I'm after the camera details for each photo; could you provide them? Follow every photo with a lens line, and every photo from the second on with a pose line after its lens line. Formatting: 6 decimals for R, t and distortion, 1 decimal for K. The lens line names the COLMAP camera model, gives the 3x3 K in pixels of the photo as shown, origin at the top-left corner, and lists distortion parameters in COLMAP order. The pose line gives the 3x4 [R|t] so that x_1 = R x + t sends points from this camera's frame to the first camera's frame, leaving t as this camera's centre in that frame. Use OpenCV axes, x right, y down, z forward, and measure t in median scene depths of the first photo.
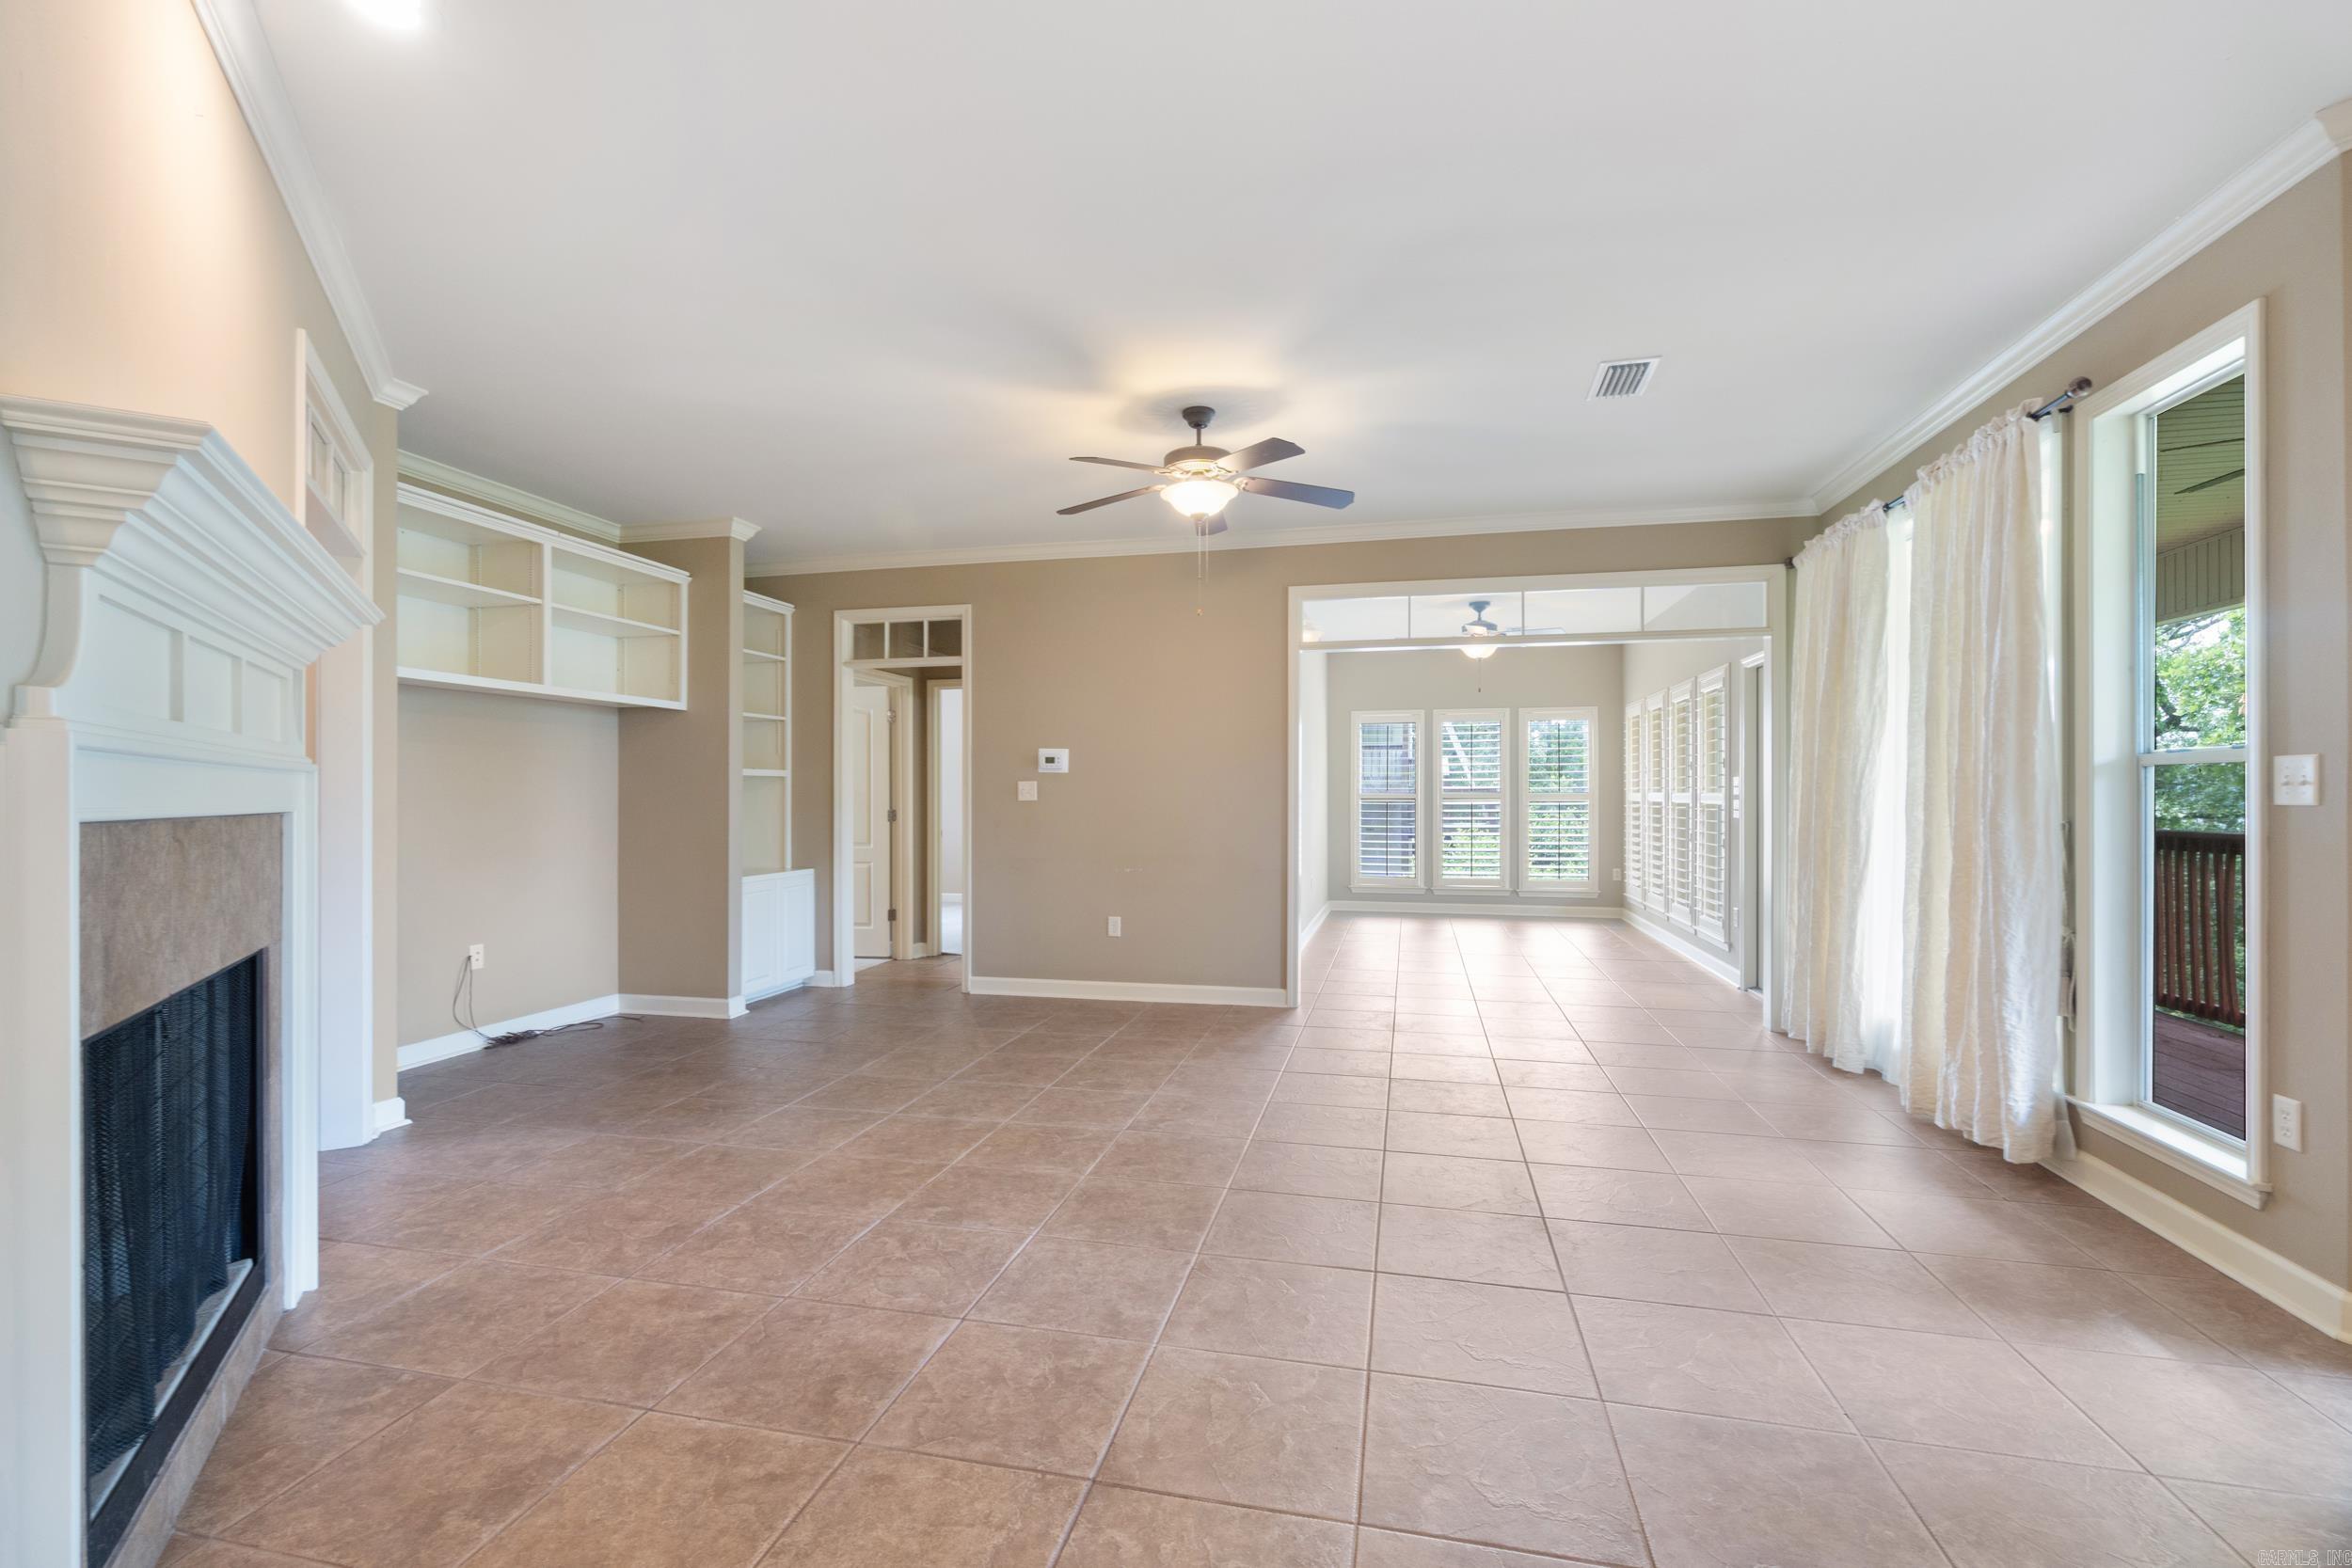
lens RADIAL K [[1021.4, 0, 1166.3], [0, 1021.4, 795.8], [0, 0, 1]] dist [-0.002302, 0.000098]
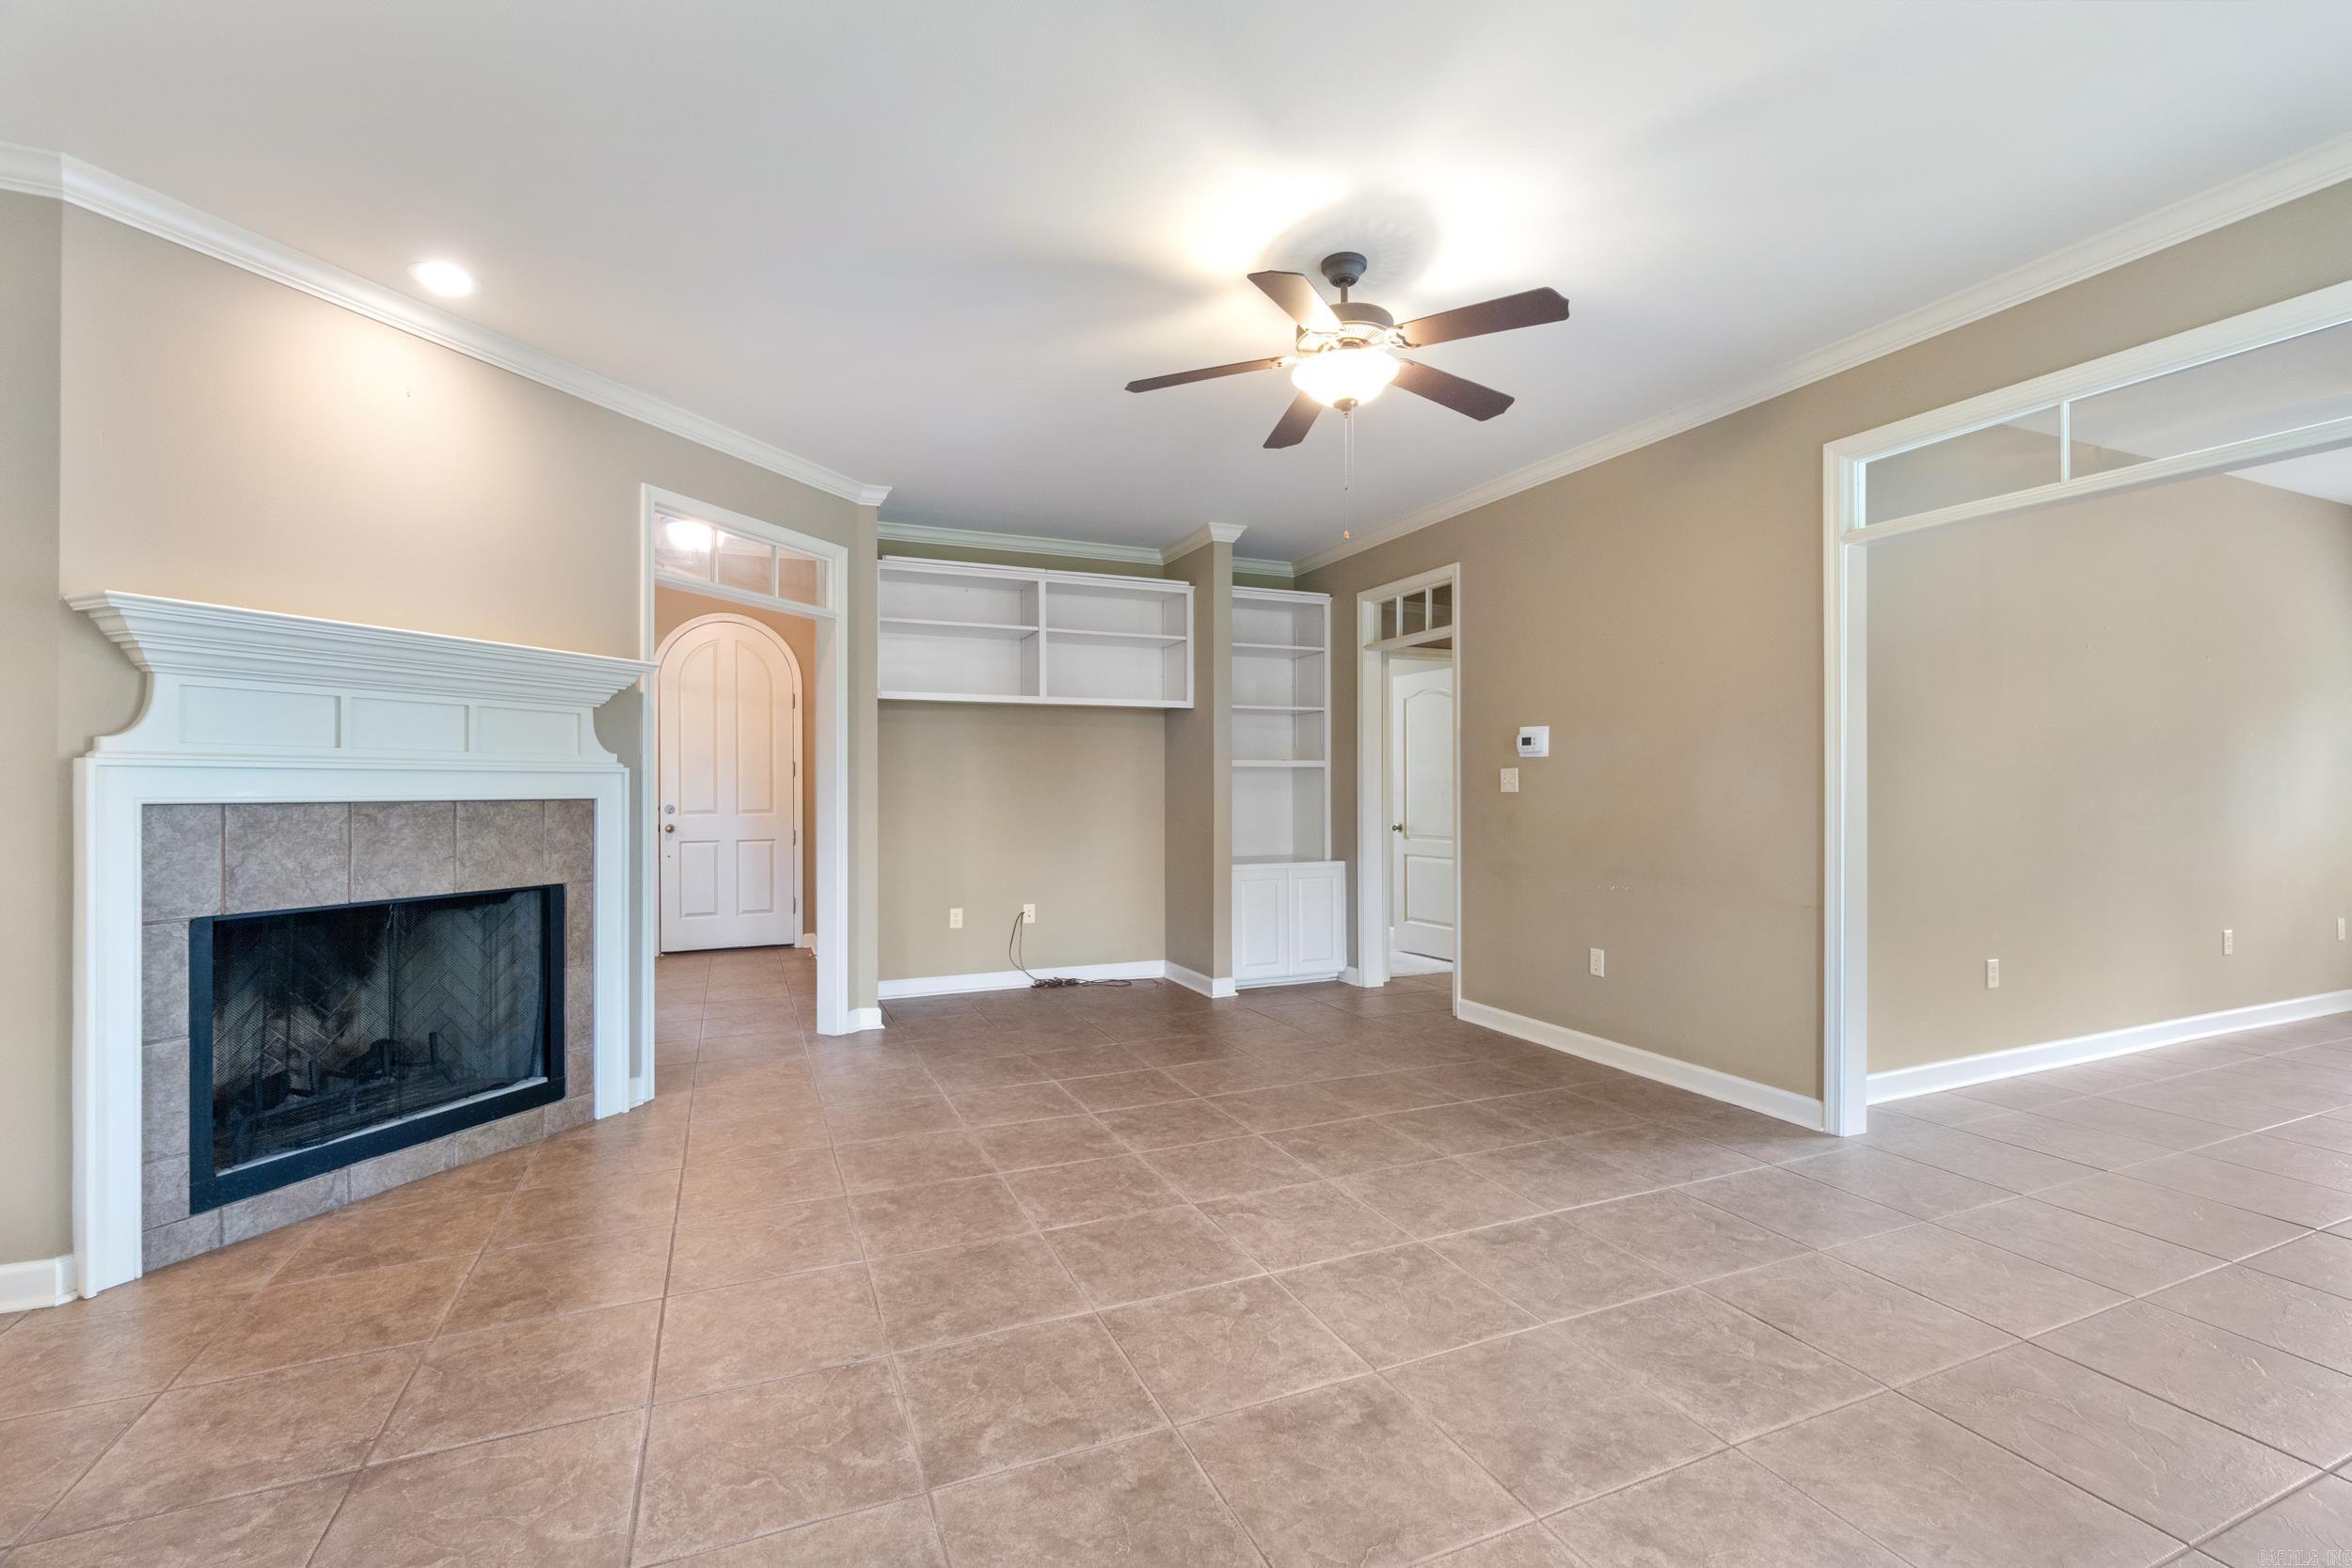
lens RADIAL K [[1015.7, 0, 1164.8], [0, 1015.7, 784.9], [0, 0, 1]] dist [-0.005067, -0.000132]
pose [[0.595146, -0.001863, -0.803615, 0.385319], [0.002205, 0.999997, -0.000685, -0.001341], [0.803615, -0.001364, 0.595148, 0.333121]]
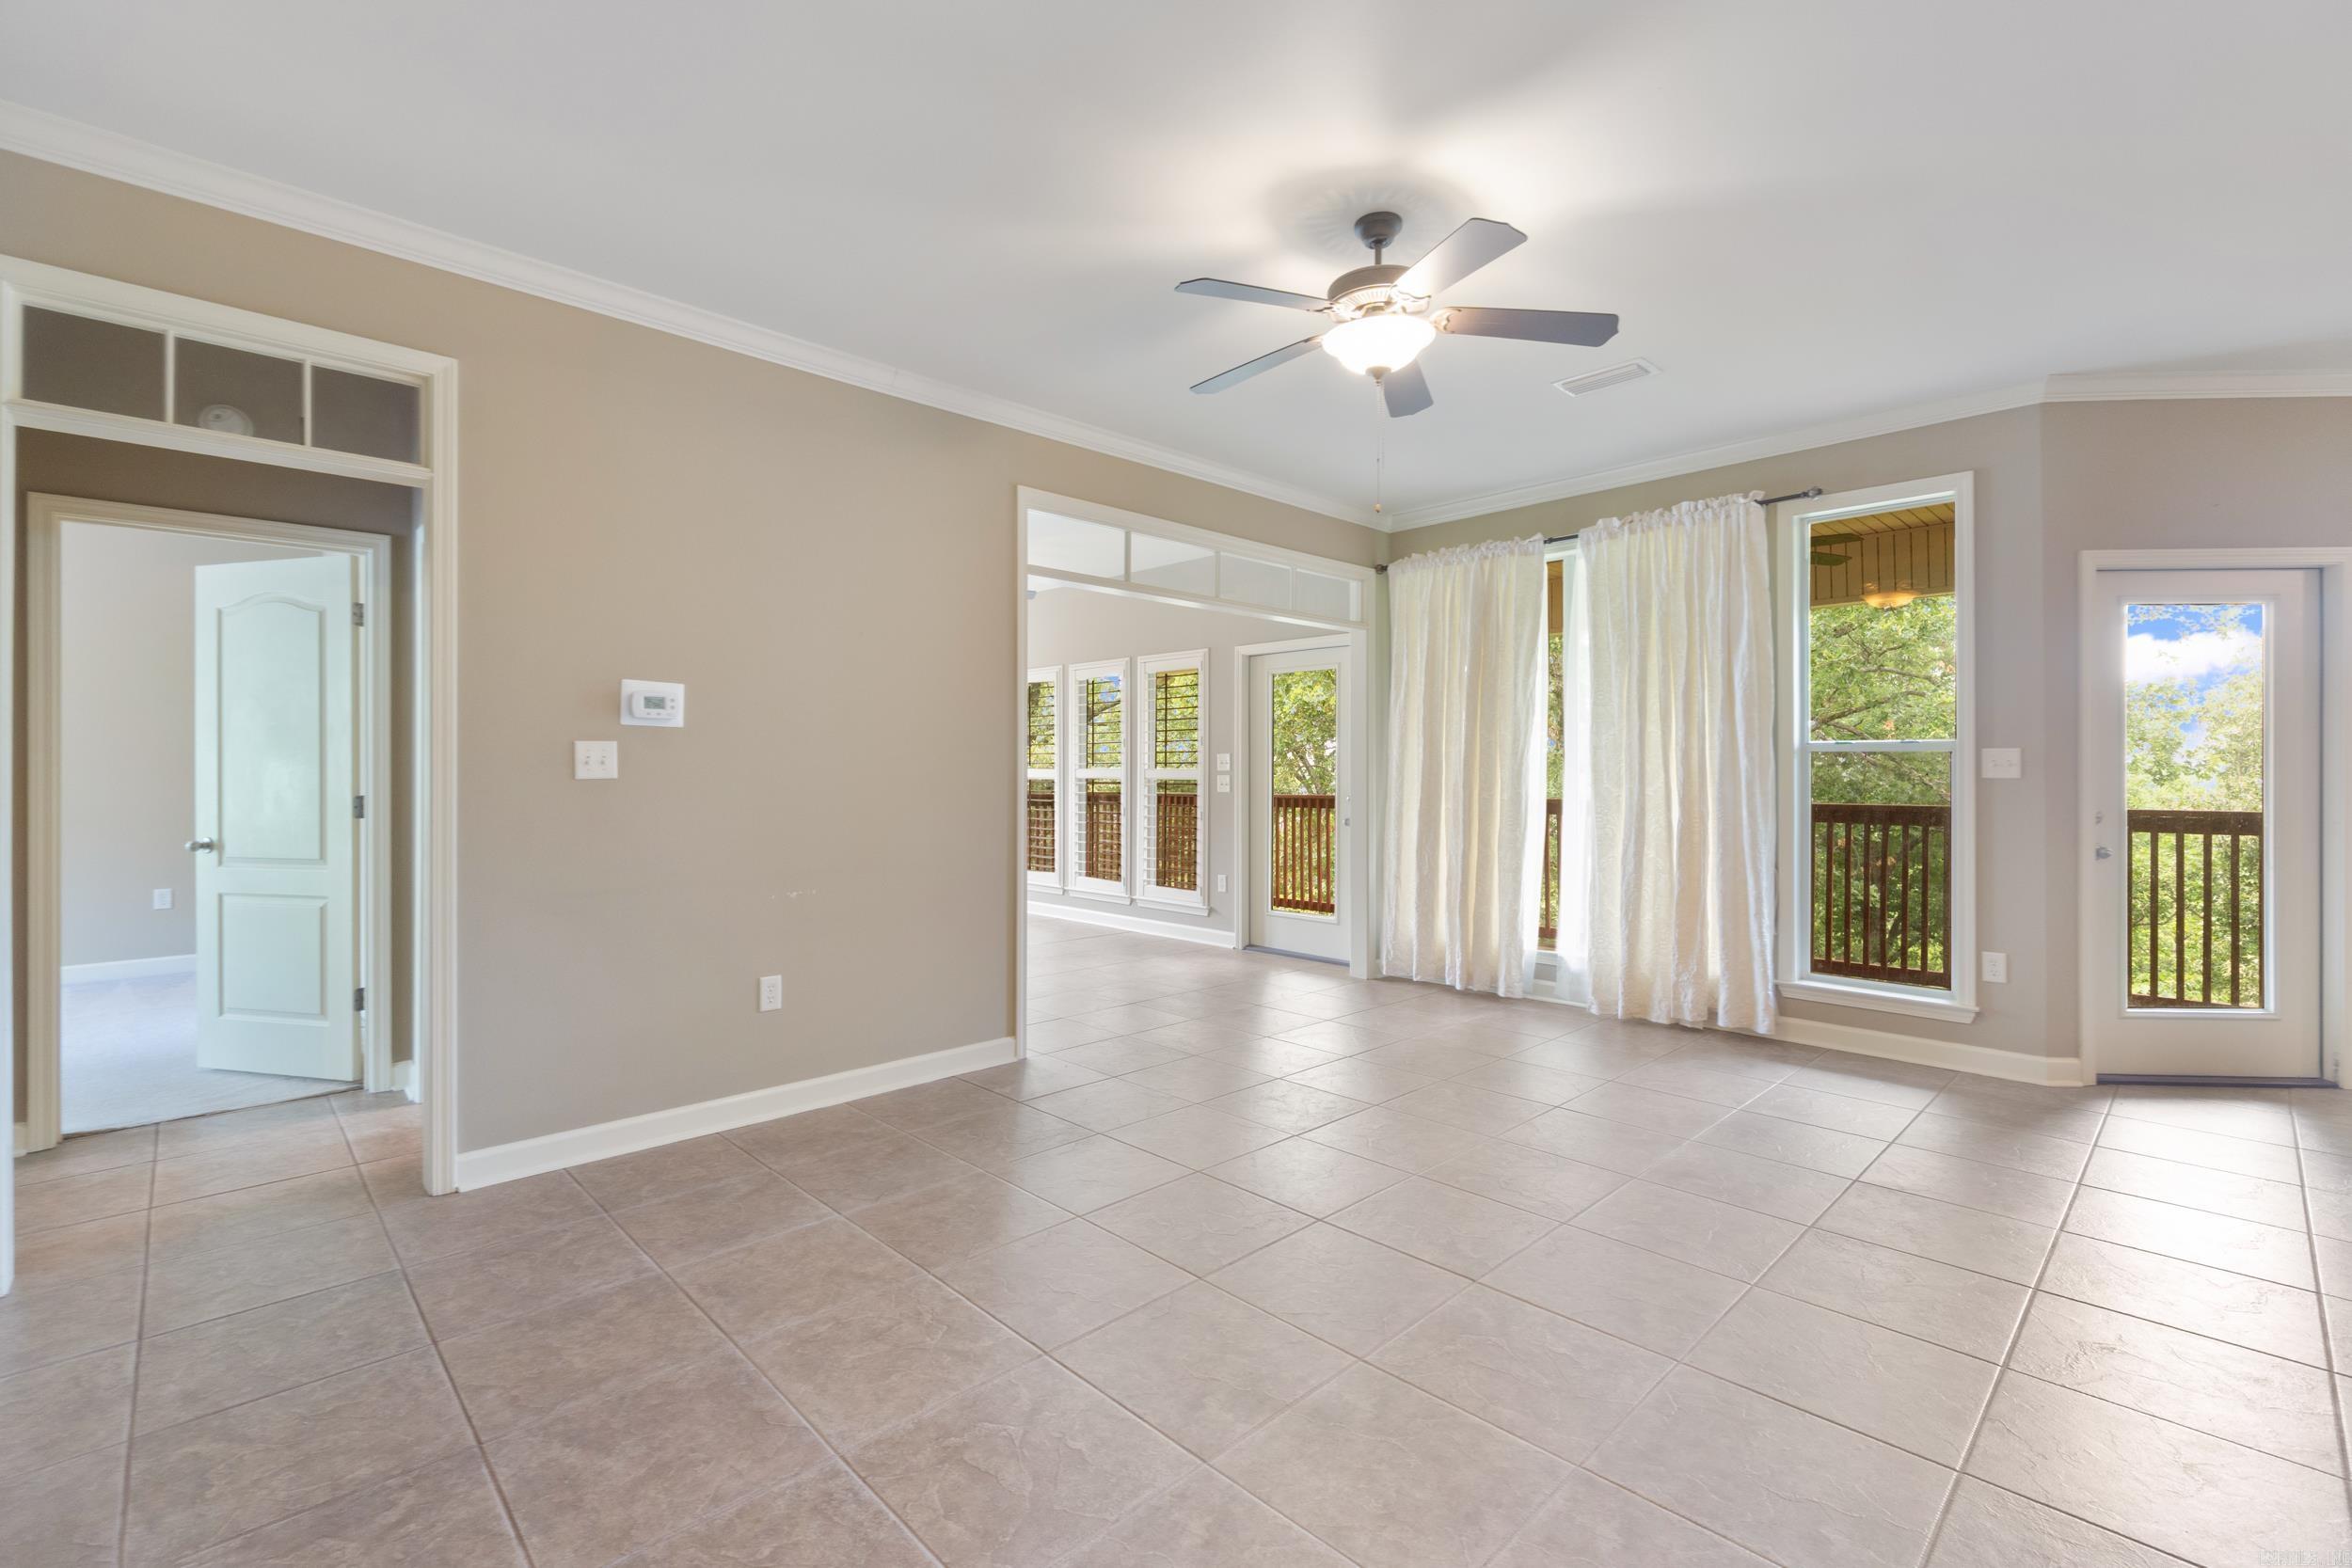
lens RADIAL K [[1033.8, 0, 1163.4], [0, 1033.8, 773.2], [0, 0, 1]] dist [-0.002905, -0.000145]
pose [[0.543031, 0.000336, 0.839712, -0.461450], [-0.002164, 0.999997, 0.000999, 0.000744], [-0.839710, -0.002359, 0.543031, 0.529406]]
